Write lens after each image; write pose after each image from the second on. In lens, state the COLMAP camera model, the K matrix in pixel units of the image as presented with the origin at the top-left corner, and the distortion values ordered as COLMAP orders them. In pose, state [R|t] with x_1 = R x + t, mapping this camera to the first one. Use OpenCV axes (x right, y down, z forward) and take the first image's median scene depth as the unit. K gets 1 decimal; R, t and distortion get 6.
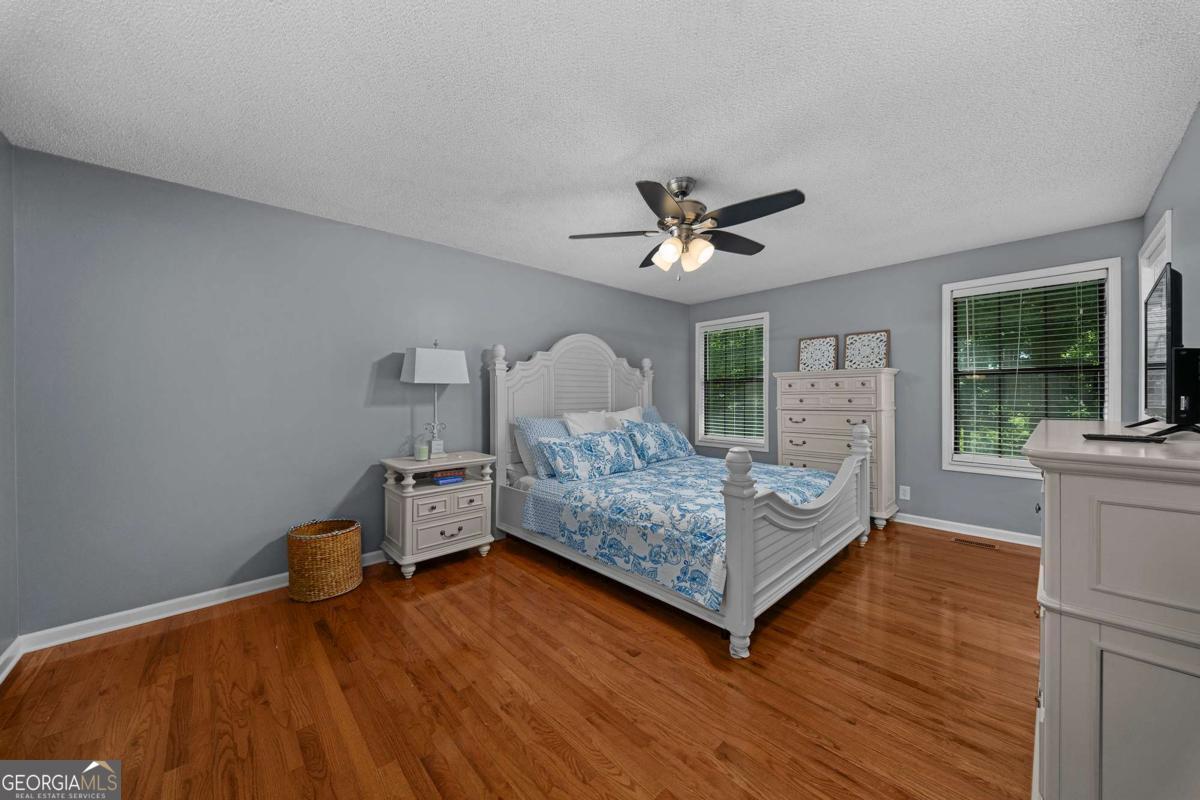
lens RADIAL K [[420.3, 0, 599.6], [0, 420.3, 395.2], [0, 0, 1]] dist [0.002530, -0.003592]
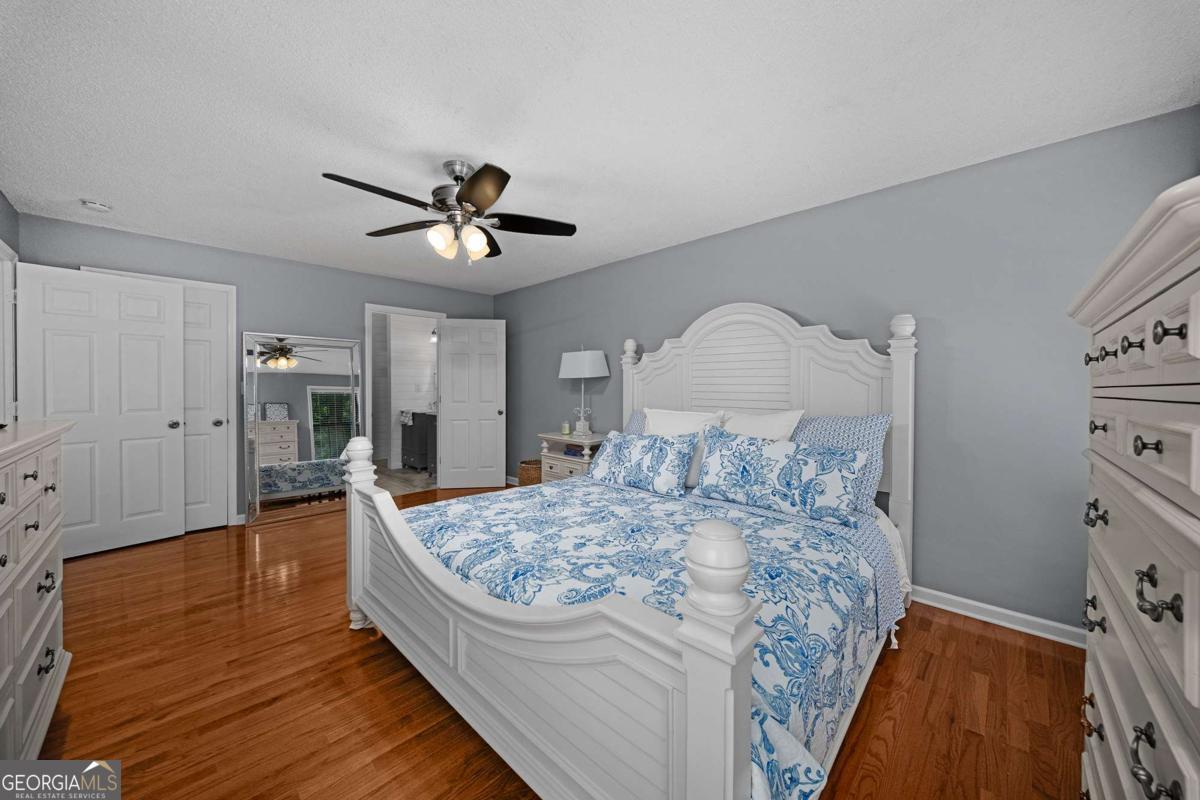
lens RADIAL K [[420.3, 0, 598.6], [0, 420.3, 391.4], [0, 0, 1]] dist [0.002530, -0.003592]
pose [[0.052786, 0.019138, -0.998422, 0.765518], [-0.004166, 0.999812, 0.018945, -0.010102], [0.998597, 0.003160, 0.052856, 0.825174]]
